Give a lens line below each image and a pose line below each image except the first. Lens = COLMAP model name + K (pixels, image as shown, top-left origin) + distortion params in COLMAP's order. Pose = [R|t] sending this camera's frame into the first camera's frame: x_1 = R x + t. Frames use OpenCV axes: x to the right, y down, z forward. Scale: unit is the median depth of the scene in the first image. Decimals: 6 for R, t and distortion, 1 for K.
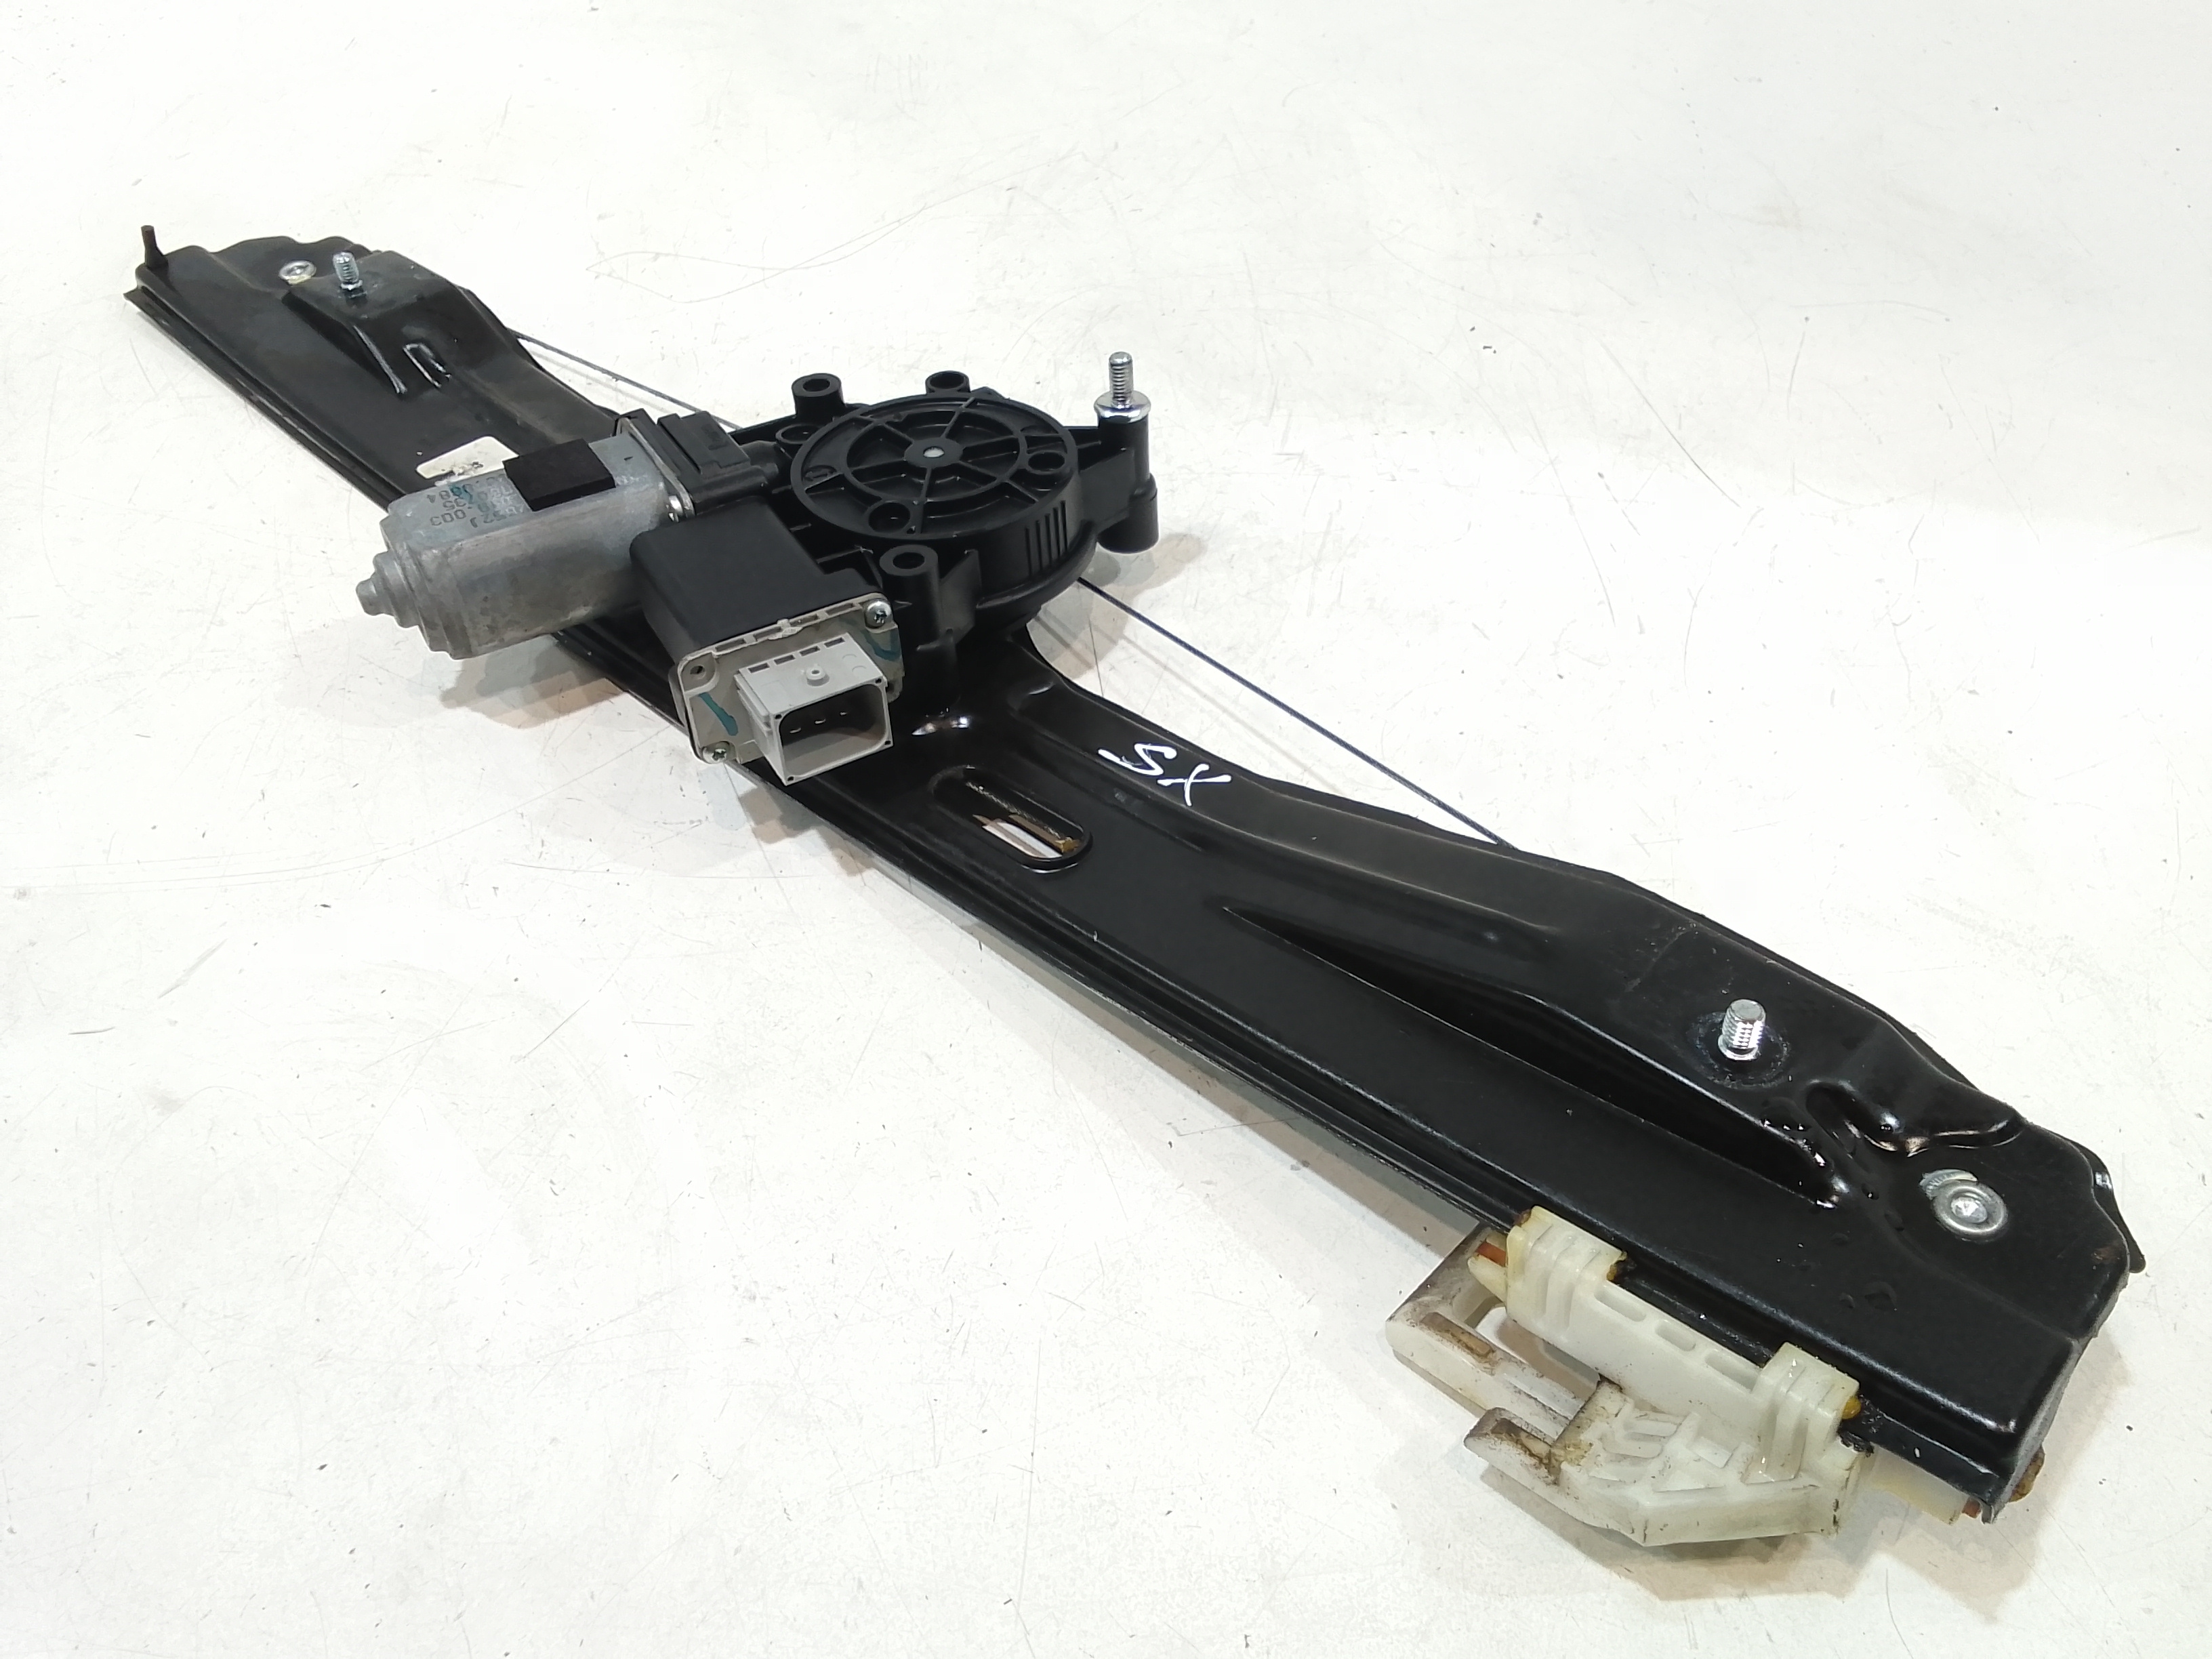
lens RADIAL K [[1746.3, 0, 1180.1], [0, 1746.3, 780.8], [0, 0, 1]] dist [0.008772, -0.039212]
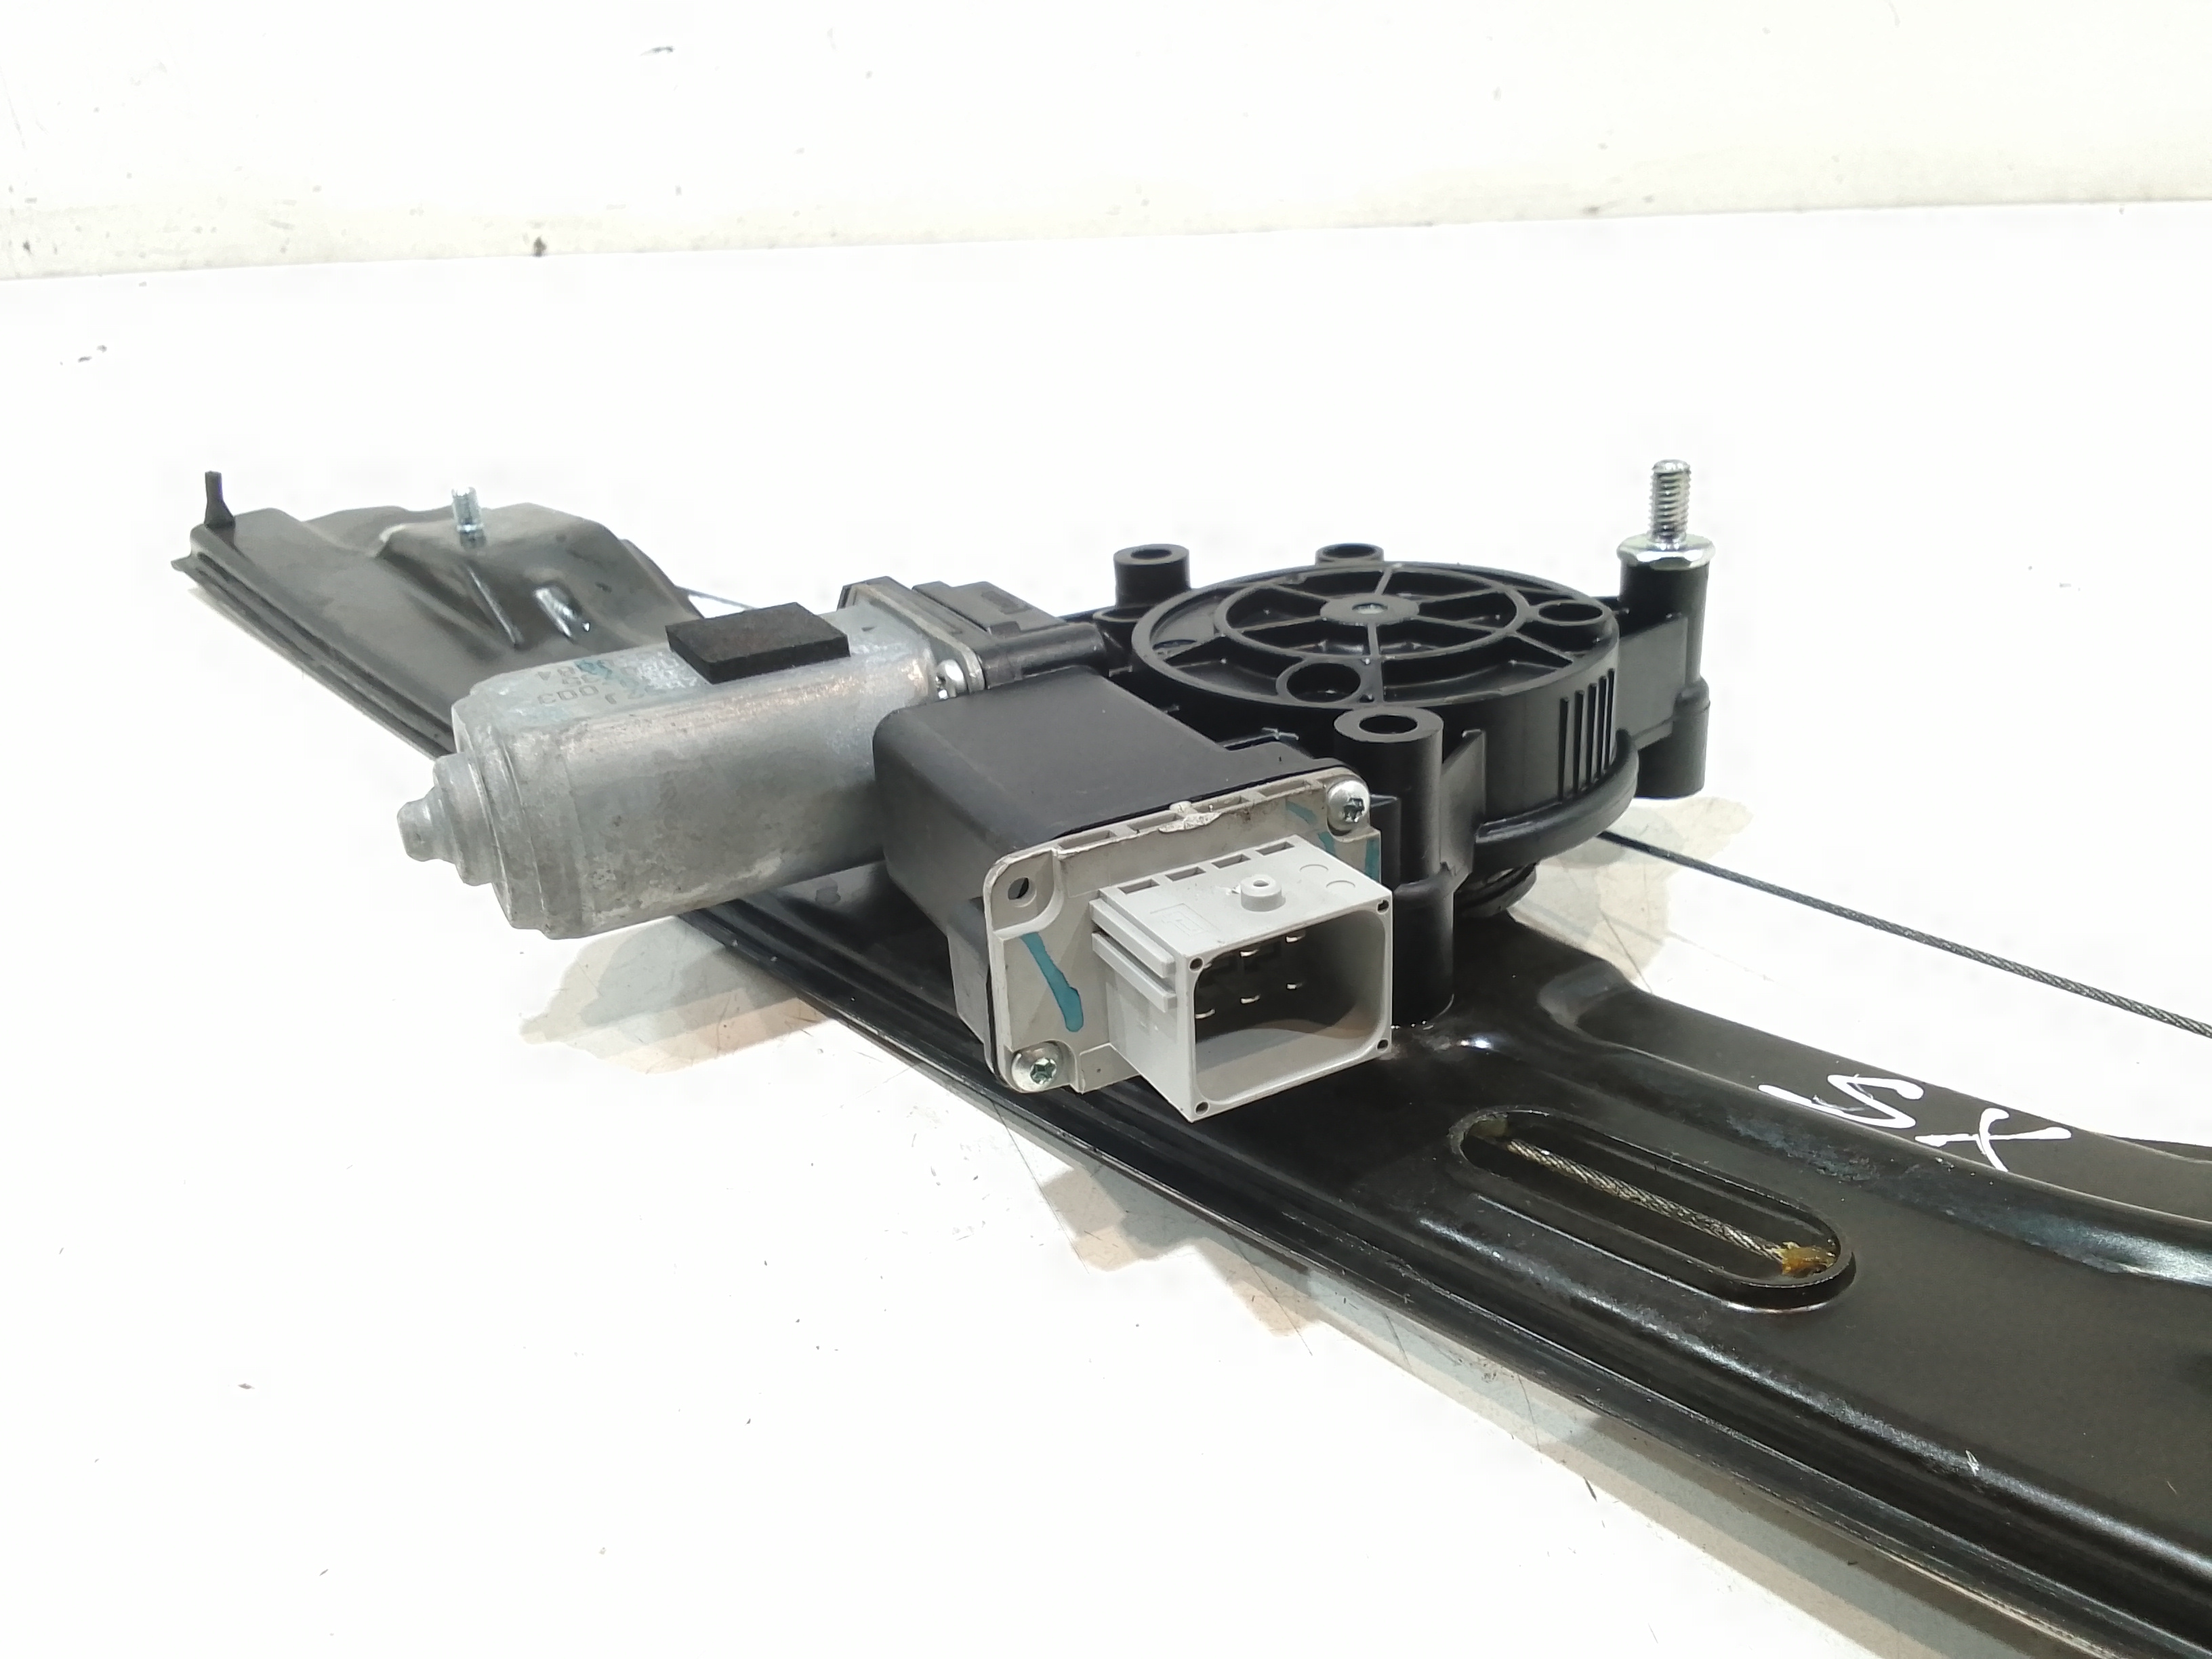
lens RADIAL K [[1746.3, 0, 1180.1], [0, 1746.3, 780.8], [0, 0, 1]] dist [0.008772, -0.039212]
pose [[0.998664, -0.010565, -0.050576, -0.184679], [-0.005764, 0.949980, -0.312258, 0.058659], [0.051346, 0.312132, 0.948650, 0.463202]]
